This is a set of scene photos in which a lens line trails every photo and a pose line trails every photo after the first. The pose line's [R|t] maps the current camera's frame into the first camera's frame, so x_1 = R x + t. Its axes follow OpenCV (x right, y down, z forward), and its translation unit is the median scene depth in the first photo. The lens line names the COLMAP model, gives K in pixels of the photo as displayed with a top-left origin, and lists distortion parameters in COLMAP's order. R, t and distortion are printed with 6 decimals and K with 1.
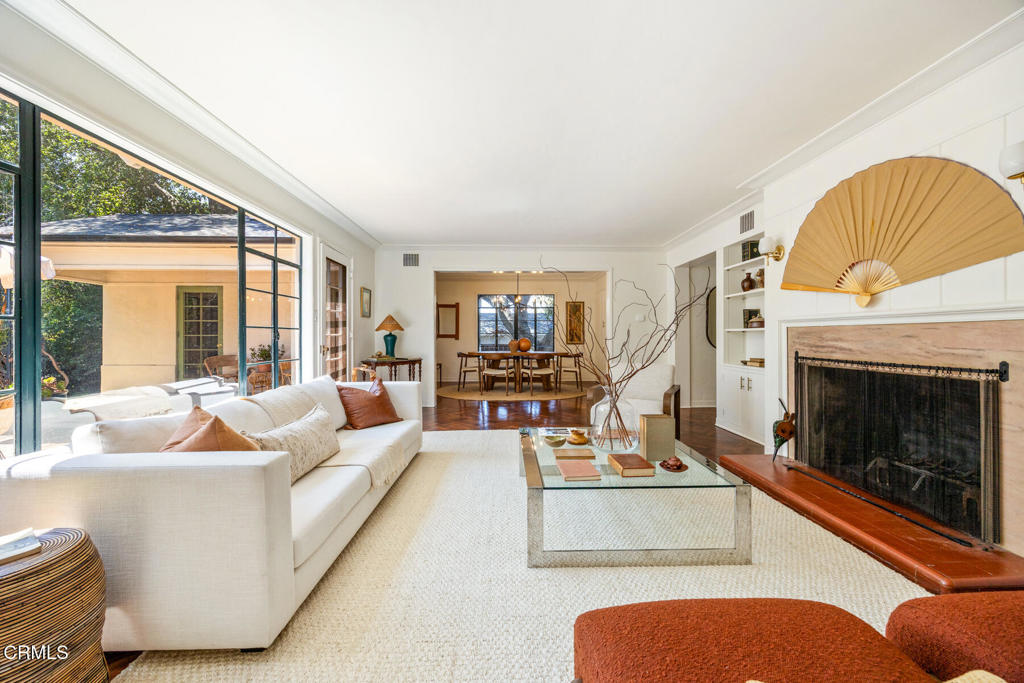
lens RADIAL K [[391.8, 0, 511.5], [0, 391.8, 338.9], [0, 0, 1]] dist [-0.008455, 0.000399]
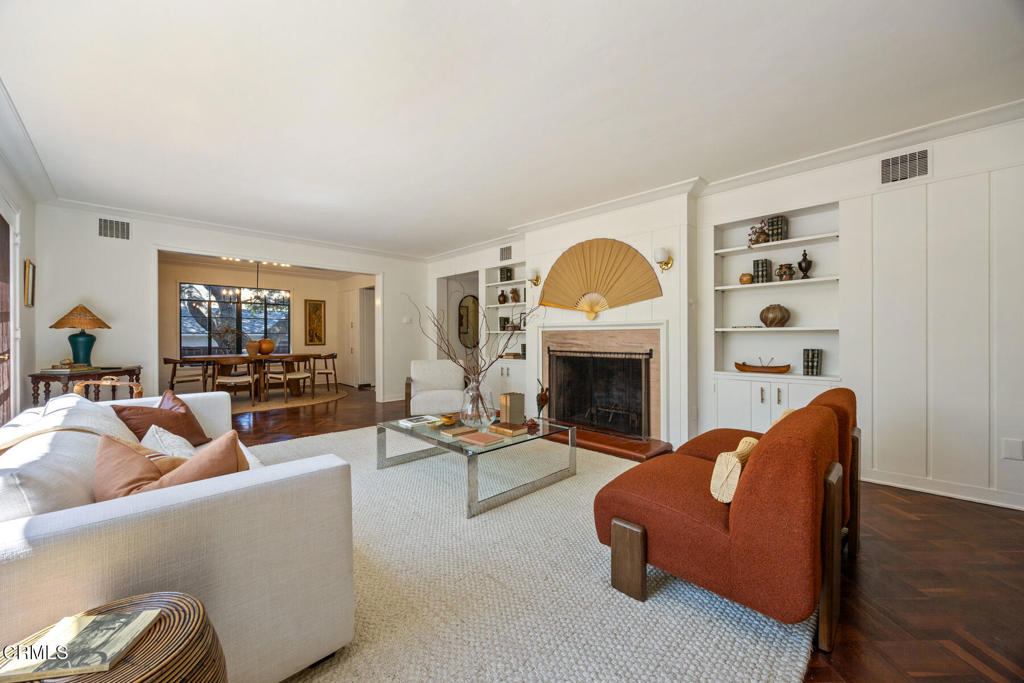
lens RADIAL K [[391.8, 0, 511.5], [0, 391.8, 338.9], [0, 0, 1]] dist [-0.008455, 0.000399]
pose [[0.725690, -0.002509, 0.688017, -0.432394], [0.003872, 0.999992, -0.000437, 0.001349], [-0.688010, 0.002981, 0.725695, -0.011421]]
